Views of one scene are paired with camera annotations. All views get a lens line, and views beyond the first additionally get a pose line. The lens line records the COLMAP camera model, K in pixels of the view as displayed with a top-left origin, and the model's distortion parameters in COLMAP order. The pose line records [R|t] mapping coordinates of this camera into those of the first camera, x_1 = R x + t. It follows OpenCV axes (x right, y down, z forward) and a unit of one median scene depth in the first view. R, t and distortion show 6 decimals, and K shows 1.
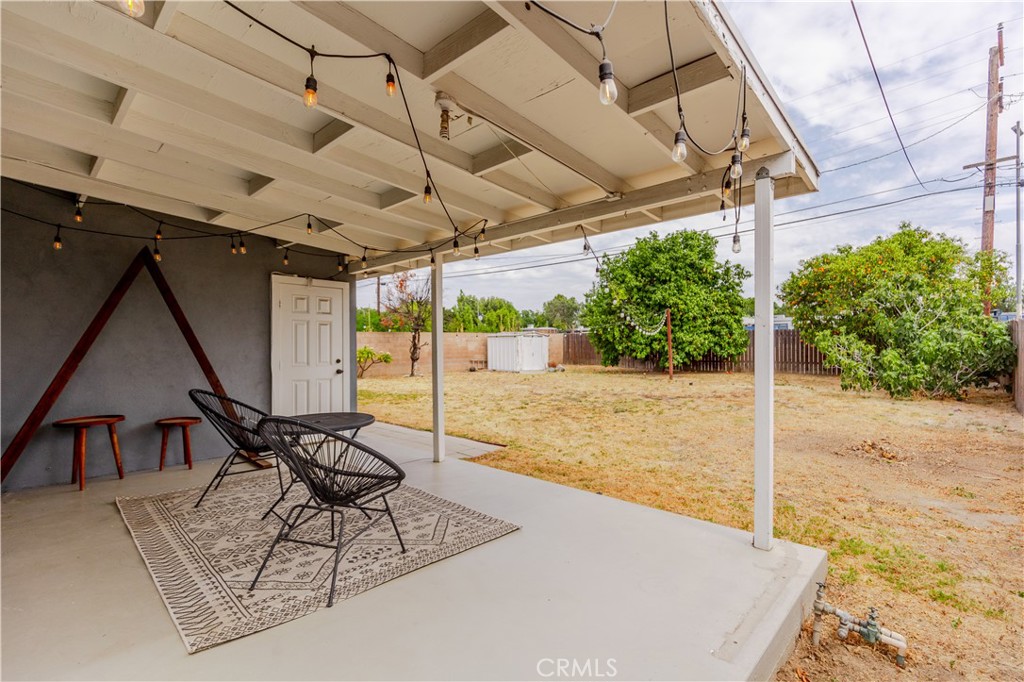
lens RADIAL K [[463.9, 0, 507.6], [0, 463.9, 342.2], [0, 0, 1]] dist [0.001426, -0.000179]
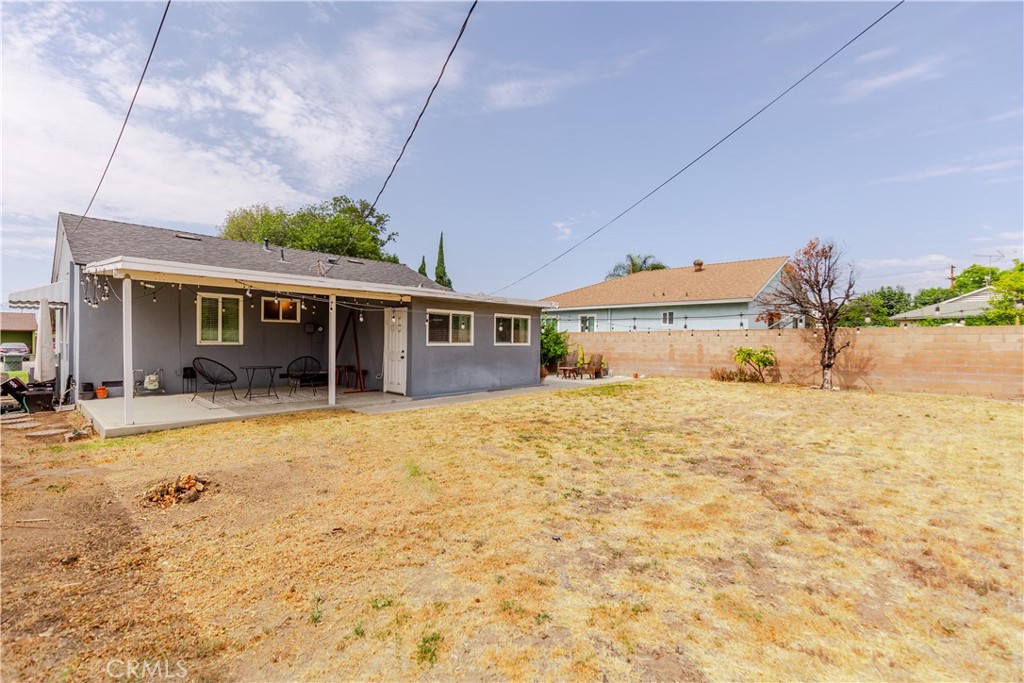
lens RADIAL K [[465.3, 0, 528.5], [0, 465.3, 345.5], [0, 0, 1]] dist [0.015203, -0.010039]
pose [[0.018404, 0.016939, -0.999687, 0.625744], [-0.004306, 0.999849, 0.016862, -0.006045], [0.999821, 0.003994, 0.018474, 0.617722]]
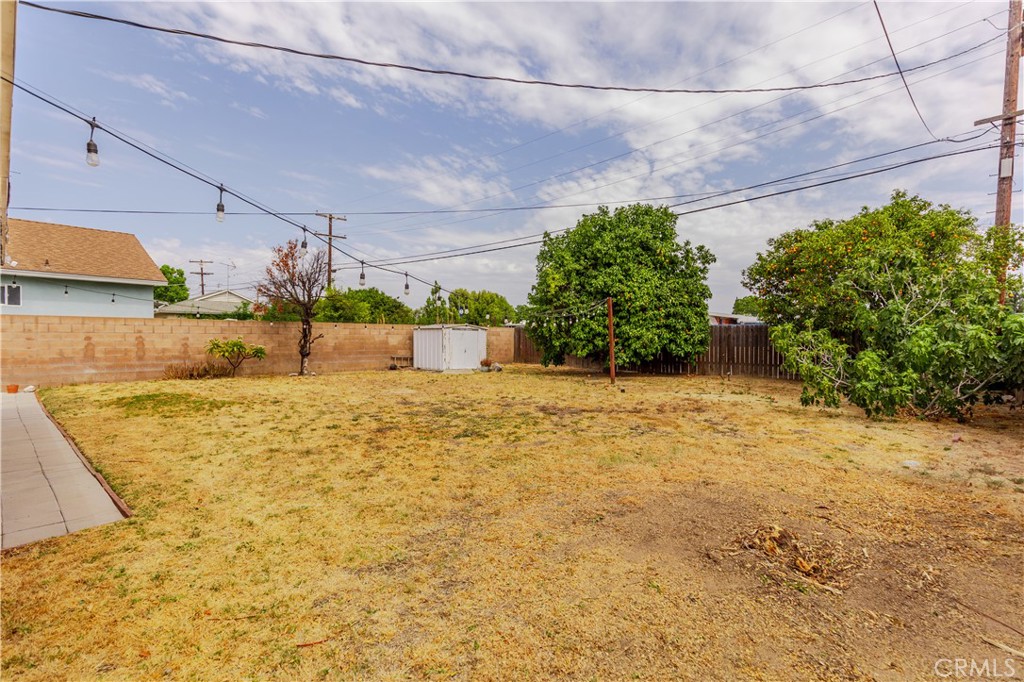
lens RADIAL K [[475.1, 0, 500.4], [0, 475.1, 341.9], [0, 0, 1]] dist [0.001509, -0.000036]
pose [[0.999904, 0.013281, -0.004024, 0.179484], [-0.013244, 0.999871, 0.009095, 0.002206], [0.004145, -0.009041, 0.999951, 0.180264]]
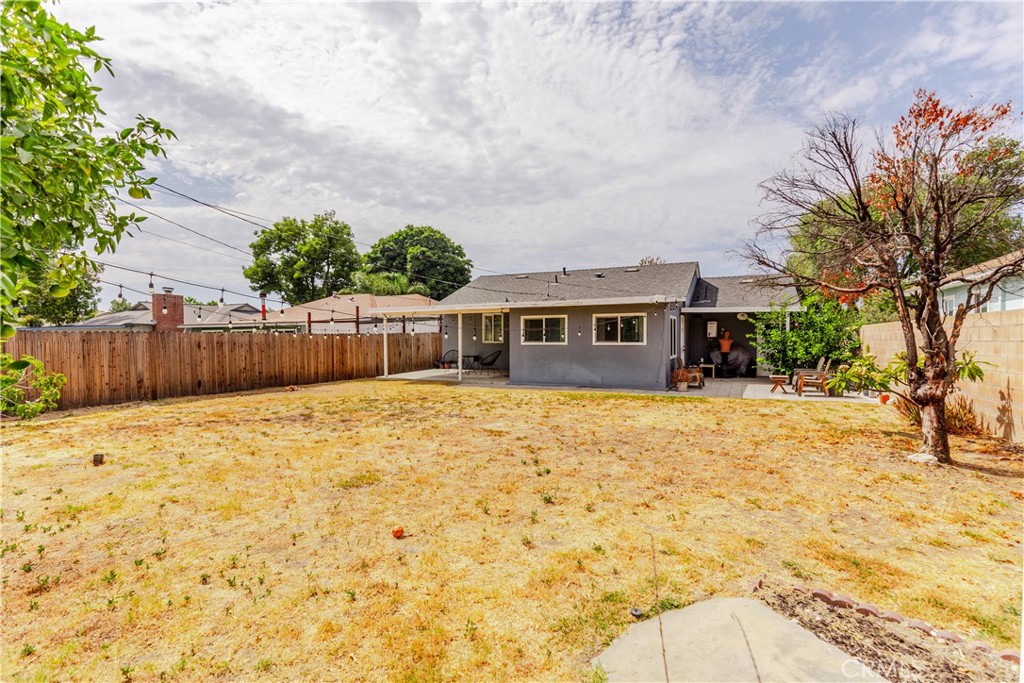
lens RADIAL K [[482.9, 0, 515.1], [0, 482.9, 341.3], [0, 0, 1]] dist [0.006523, -0.000007]
pose [[-0.956912, 0.016194, -0.289927, 0.168737], [0.013528, 0.999846, 0.011197, -0.010945], [0.290063, 0.006792, -0.956983, 1.448607]]
